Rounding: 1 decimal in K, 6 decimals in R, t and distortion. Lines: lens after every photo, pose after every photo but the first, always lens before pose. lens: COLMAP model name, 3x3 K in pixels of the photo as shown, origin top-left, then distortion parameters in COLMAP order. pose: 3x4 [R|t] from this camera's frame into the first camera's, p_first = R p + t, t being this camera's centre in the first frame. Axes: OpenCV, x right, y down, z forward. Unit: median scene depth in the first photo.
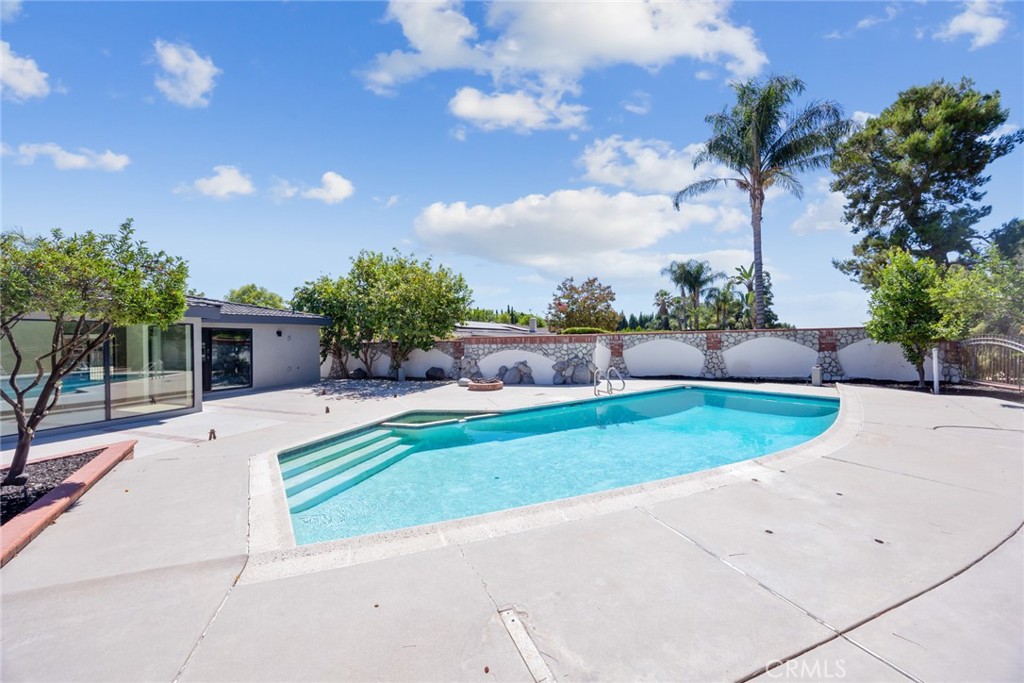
lens RADIAL K [[394.4, 0, 508.6], [0, 394.4, 337.3], [0, 0, 1]] dist [0.000032, -0.000020]
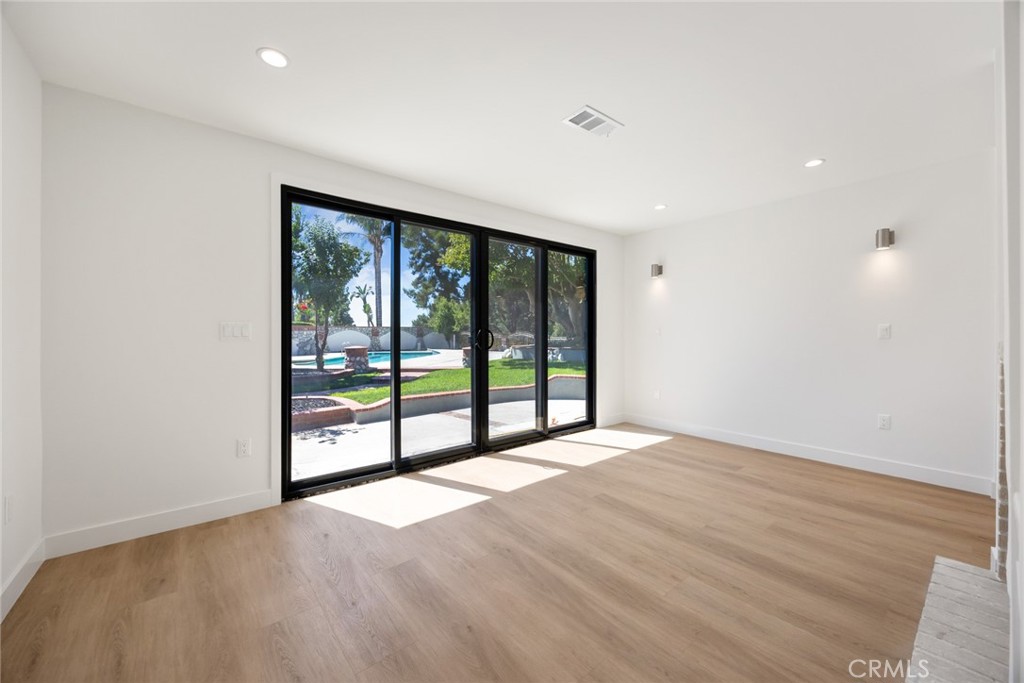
lens RADIAL K [[394.4, 0, 510.8], [0, 394.4, 337.5], [0, 0, 1]] dist [0.000032, -0.000020]
pose [[0.526519, 0.012452, 0.850072, -0.426096], [-0.012395, 0.999899, -0.006970, 0.023450], [-0.850073, -0.006867, 0.526620, -0.322792]]
